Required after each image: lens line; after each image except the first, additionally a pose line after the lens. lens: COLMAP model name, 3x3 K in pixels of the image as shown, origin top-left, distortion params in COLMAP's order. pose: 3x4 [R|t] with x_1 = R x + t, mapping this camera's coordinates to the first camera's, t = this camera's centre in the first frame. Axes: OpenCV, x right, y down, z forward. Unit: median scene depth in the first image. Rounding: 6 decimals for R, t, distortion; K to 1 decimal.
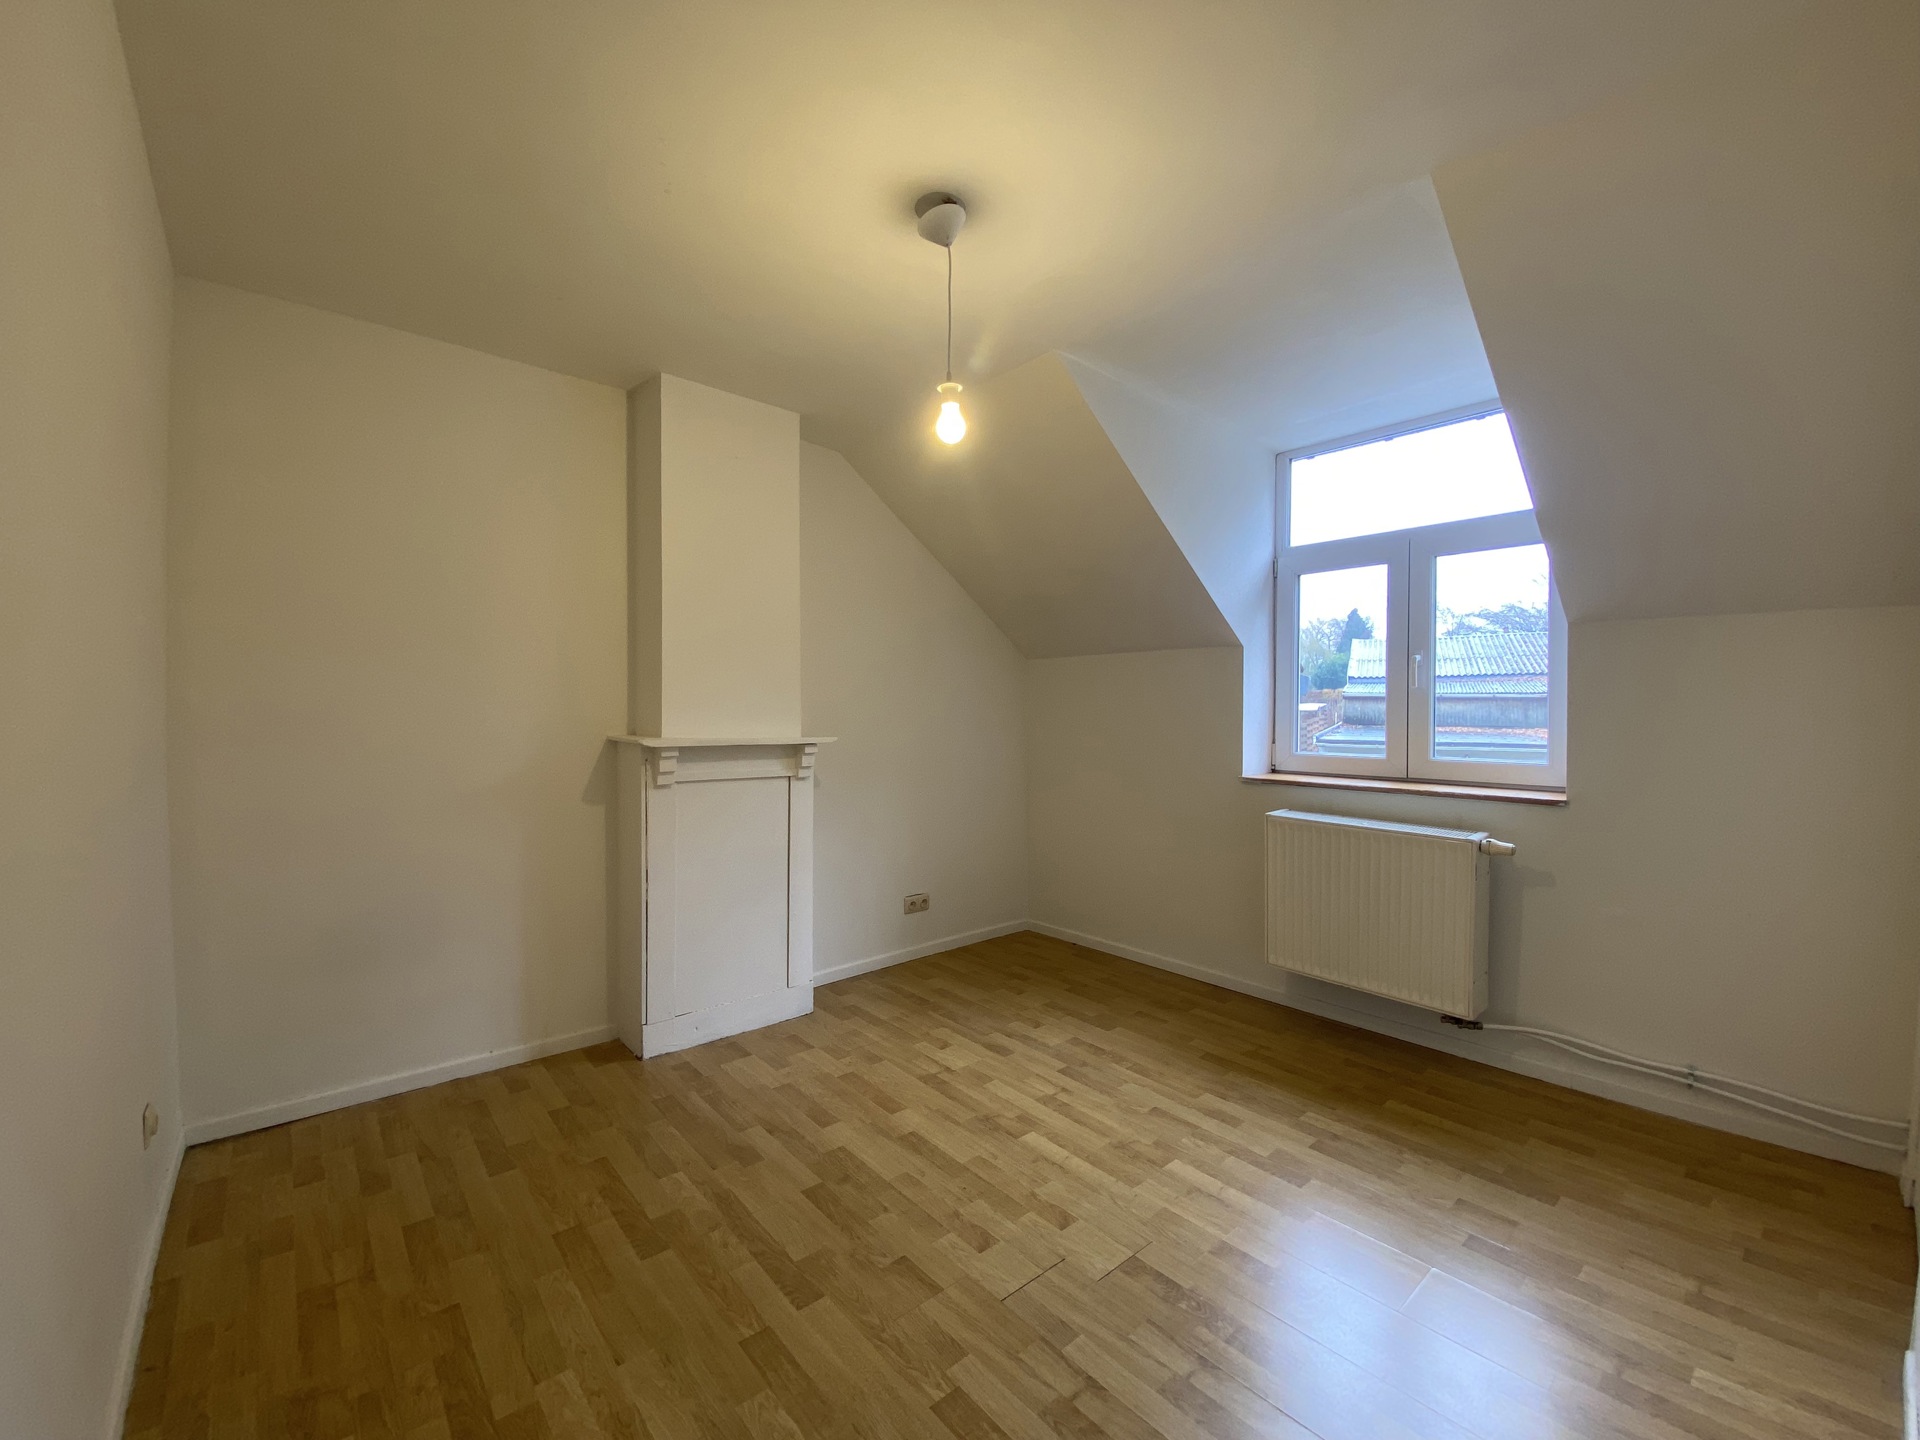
lens RADIAL K [[777.4, 0, 957.5], [0, 777.4, 719.0], [0, 0, 1]] dist [0.017881, -0.017013]
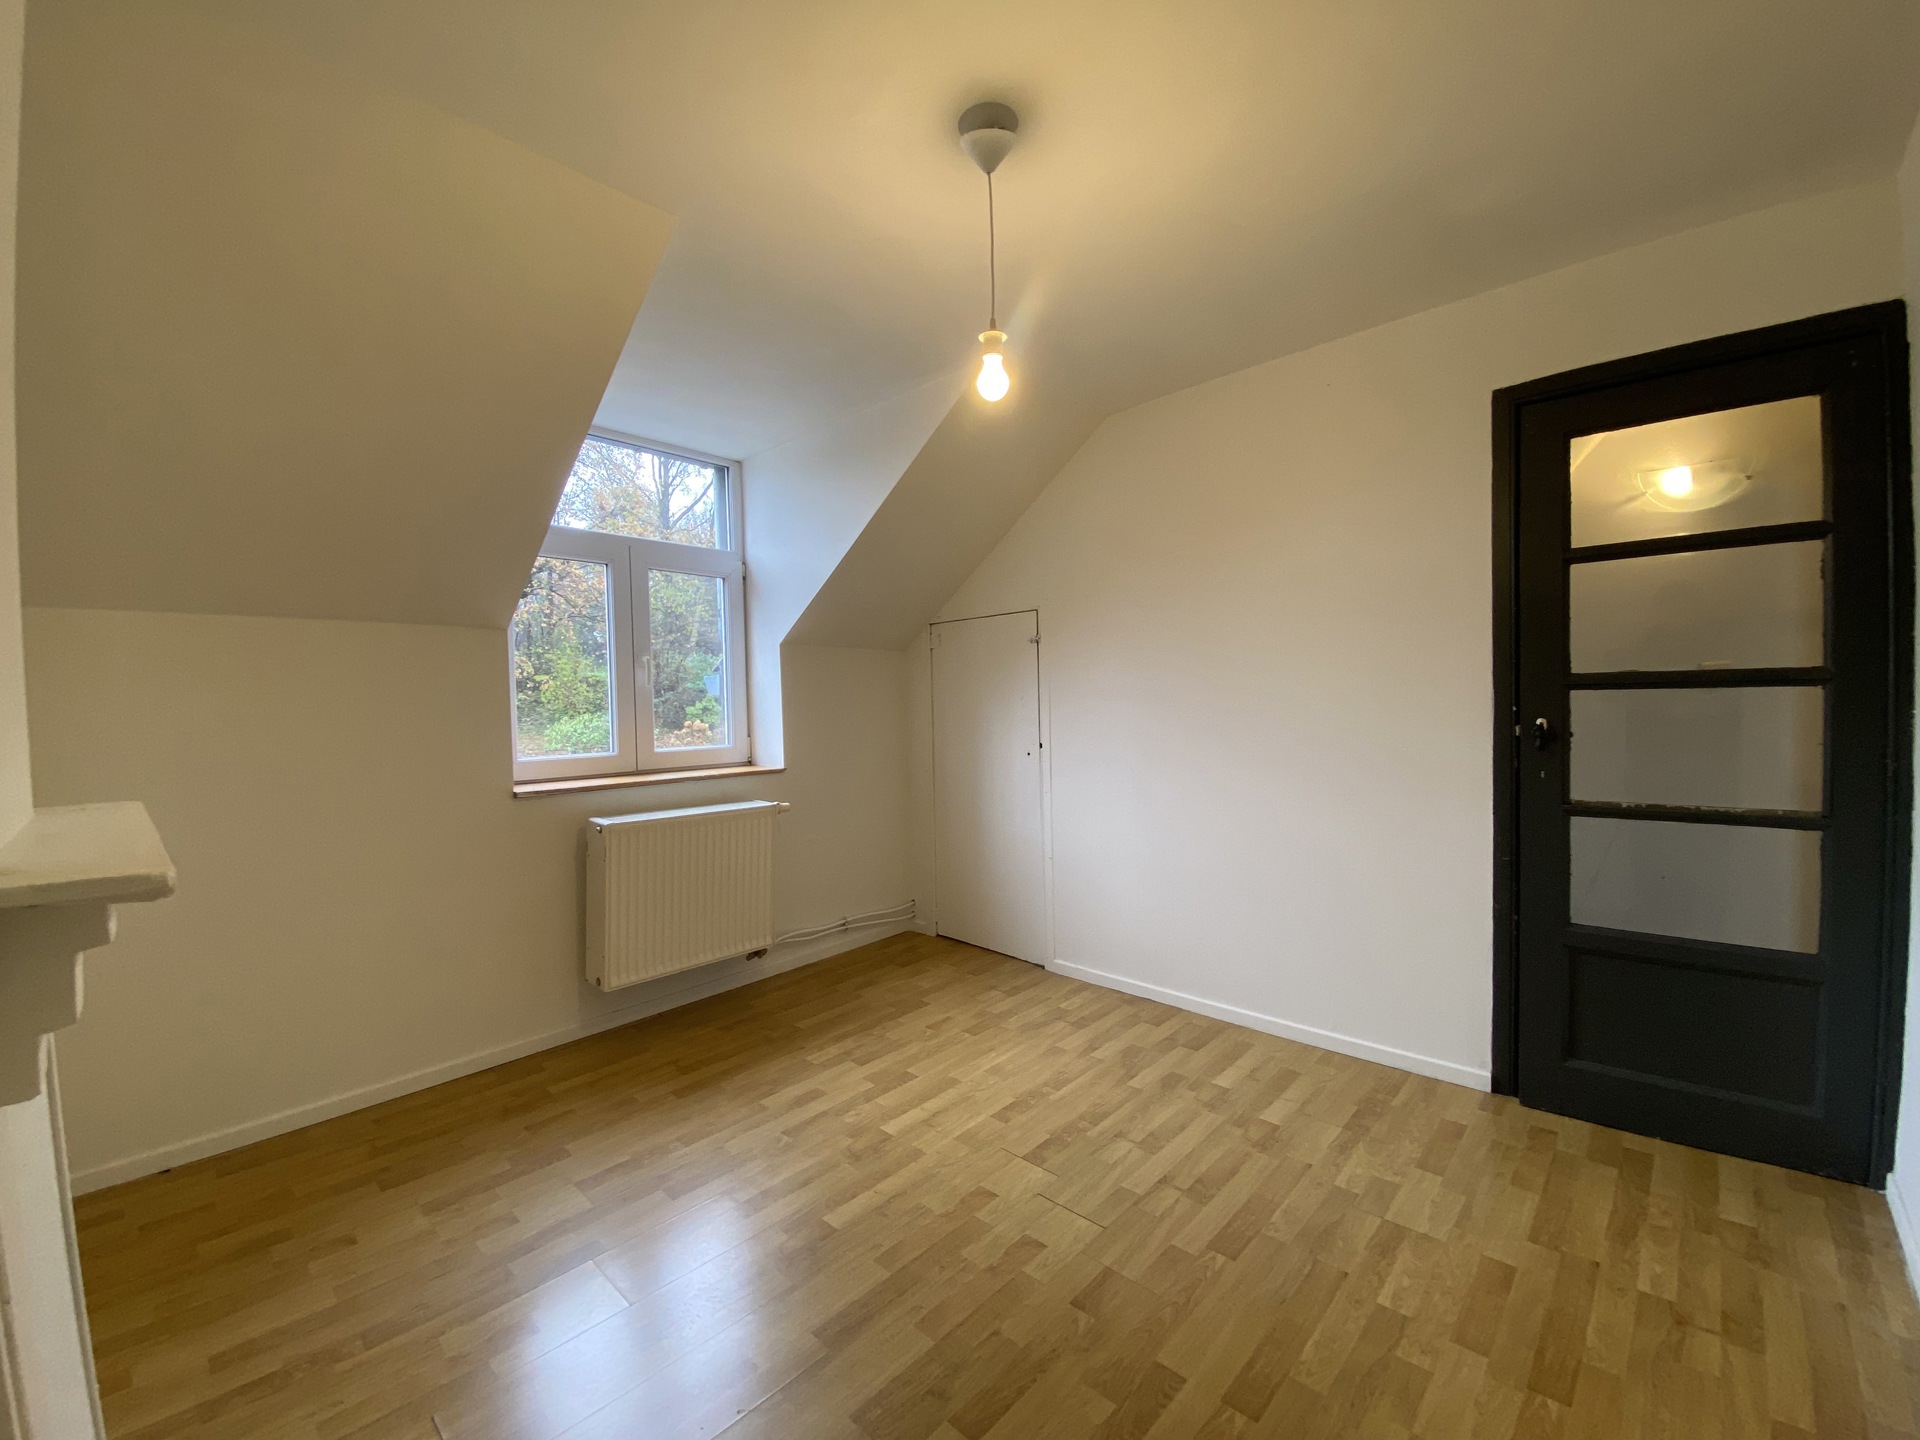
lens RADIAL K [[777.4, 0, 957.5], [0, 777.4, 719.0], [0, 0, 1]] dist [0.017881, -0.017013]
pose [[-0.094939, -0.029479, 0.995047, -0.757746], [0.034756, 0.998854, 0.032907, -0.021631], [-0.994876, 0.037708, -0.093806, 0.959192]]
